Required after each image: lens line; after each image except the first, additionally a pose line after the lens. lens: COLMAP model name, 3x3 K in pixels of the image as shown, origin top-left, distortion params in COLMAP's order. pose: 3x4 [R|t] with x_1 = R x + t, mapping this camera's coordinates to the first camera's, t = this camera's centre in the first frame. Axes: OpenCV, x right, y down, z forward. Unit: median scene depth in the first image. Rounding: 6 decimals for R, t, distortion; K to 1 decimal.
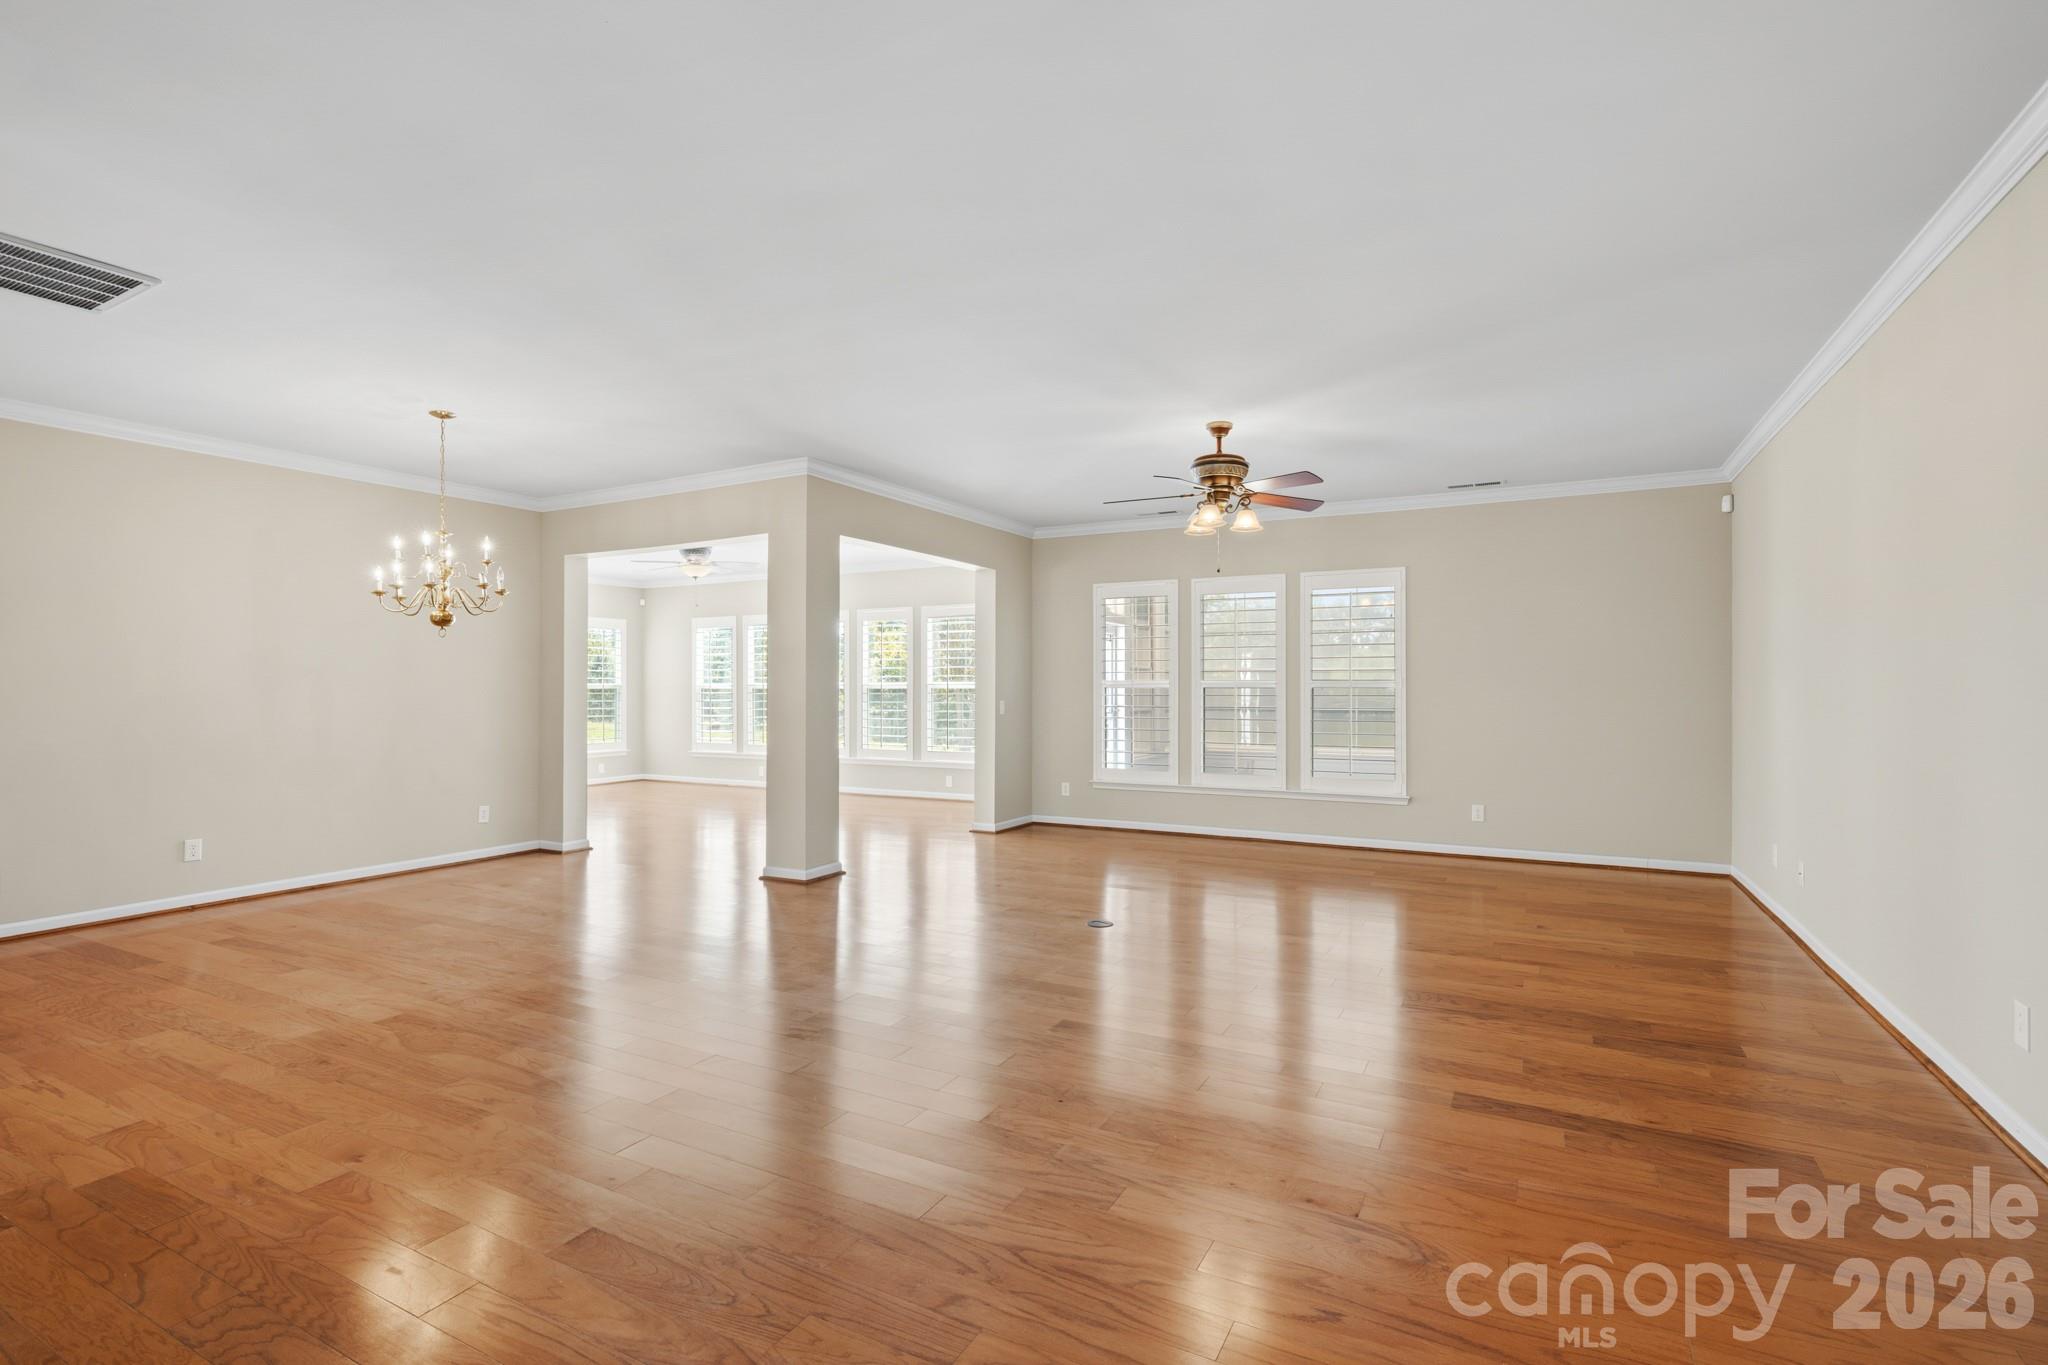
lens RADIAL K [[955.9, 0, 1026.2], [0, 955.9, 679.6], [0, 0, 1]] dist [0.000388, 0.001798]
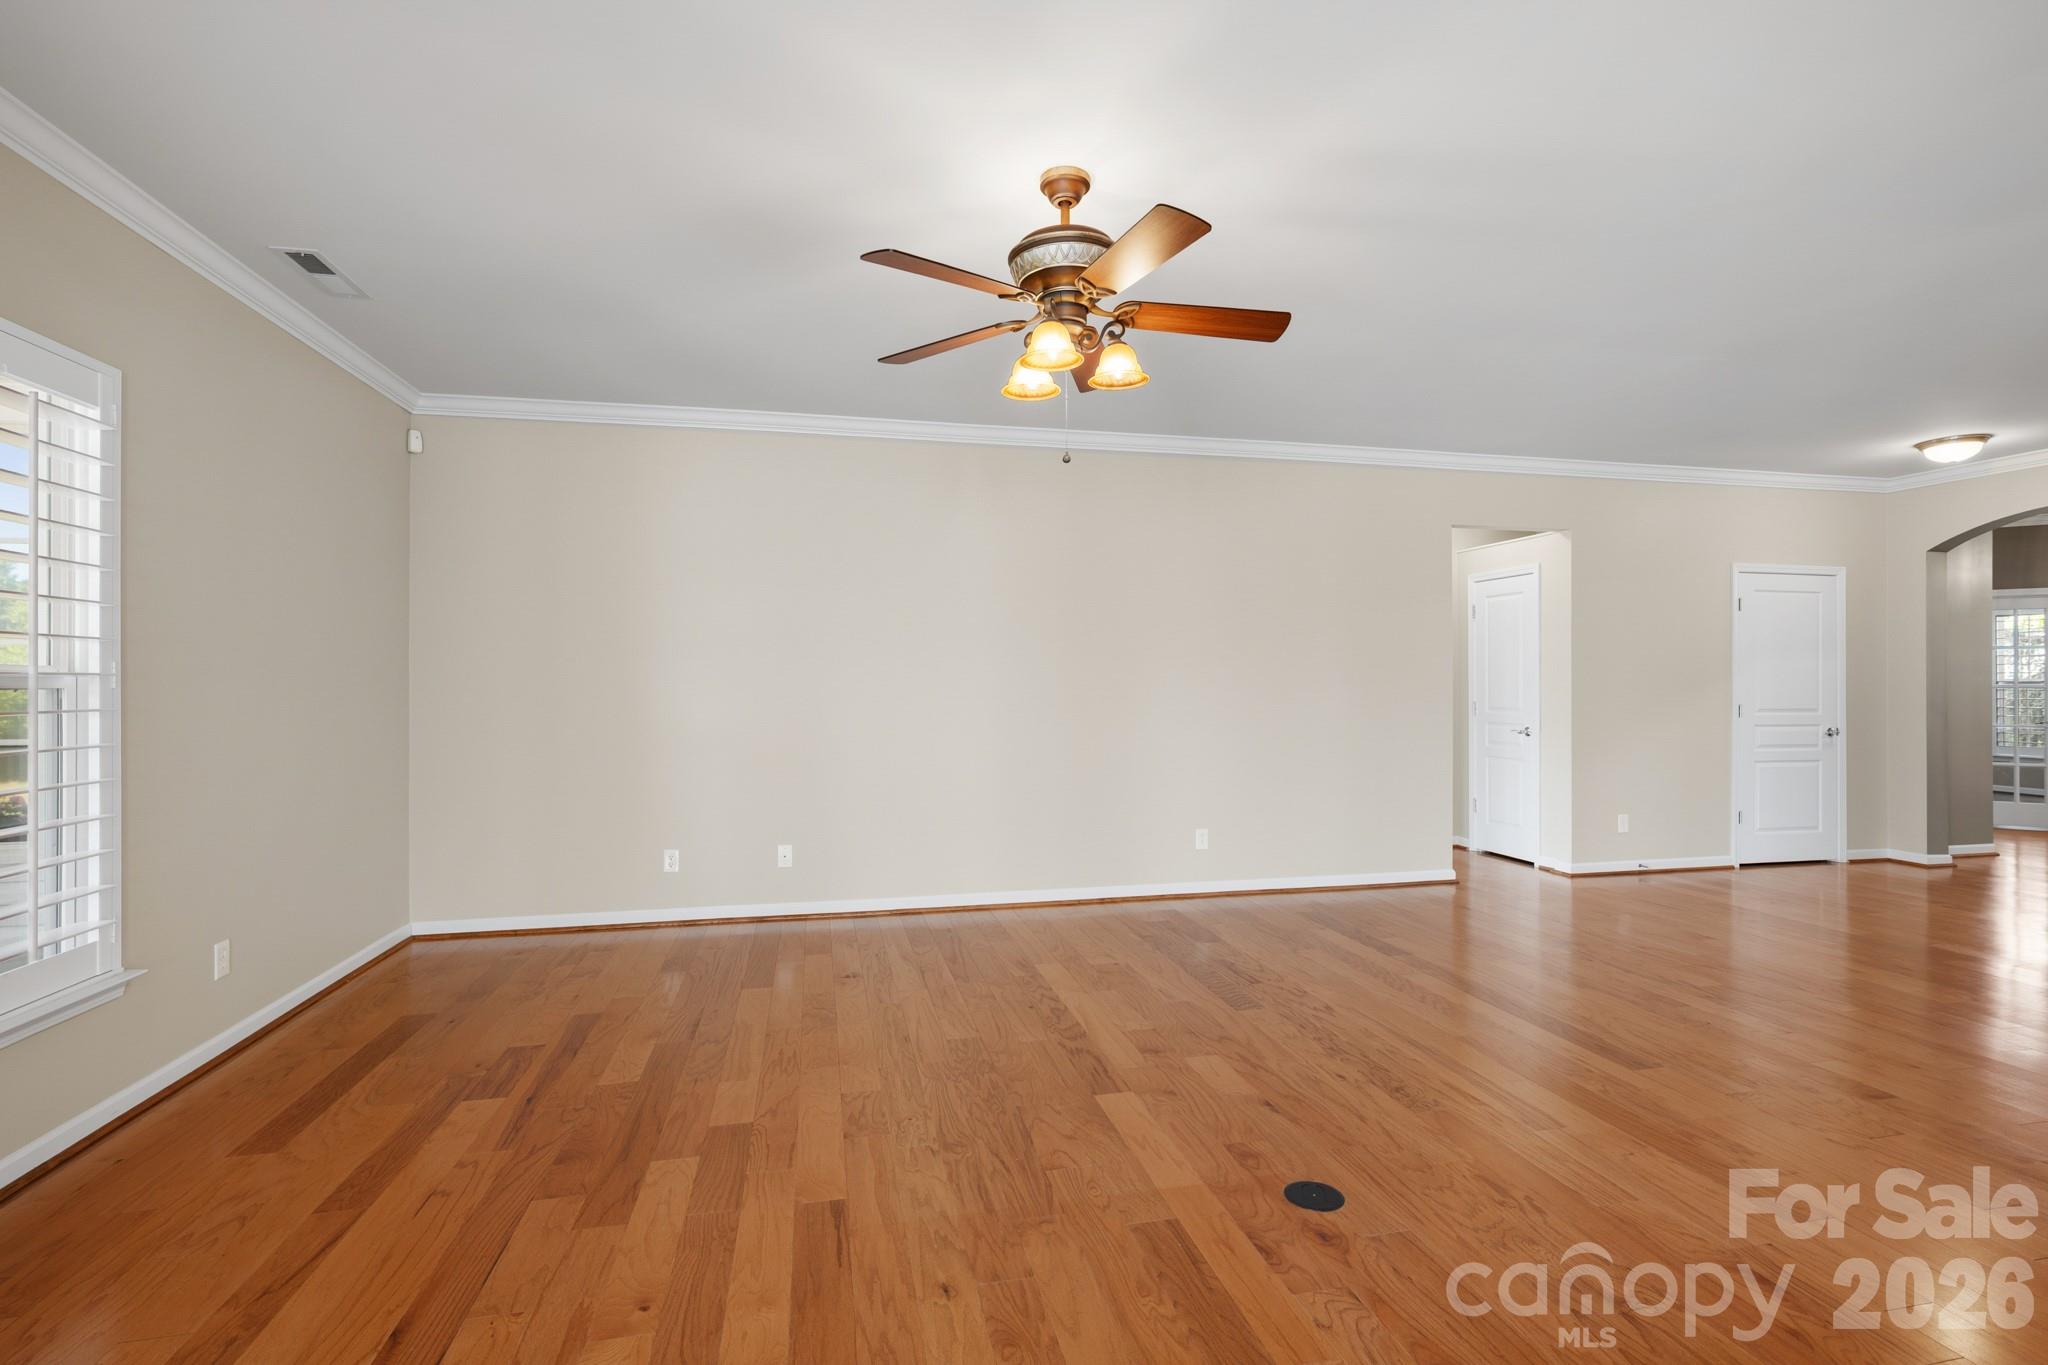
lens RADIAL K [[955.9, 0, 1026.2], [0, 955.9, 679.6], [0, 0, 1]] dist [0.000388, 0.001798]
pose [[-0.646879, -0.000363, 0.762593, -0.149783], [-0.006486, 0.999966, -0.005026, 0.002228], [-0.762565, -0.008197, -0.646859, 1.092716]]
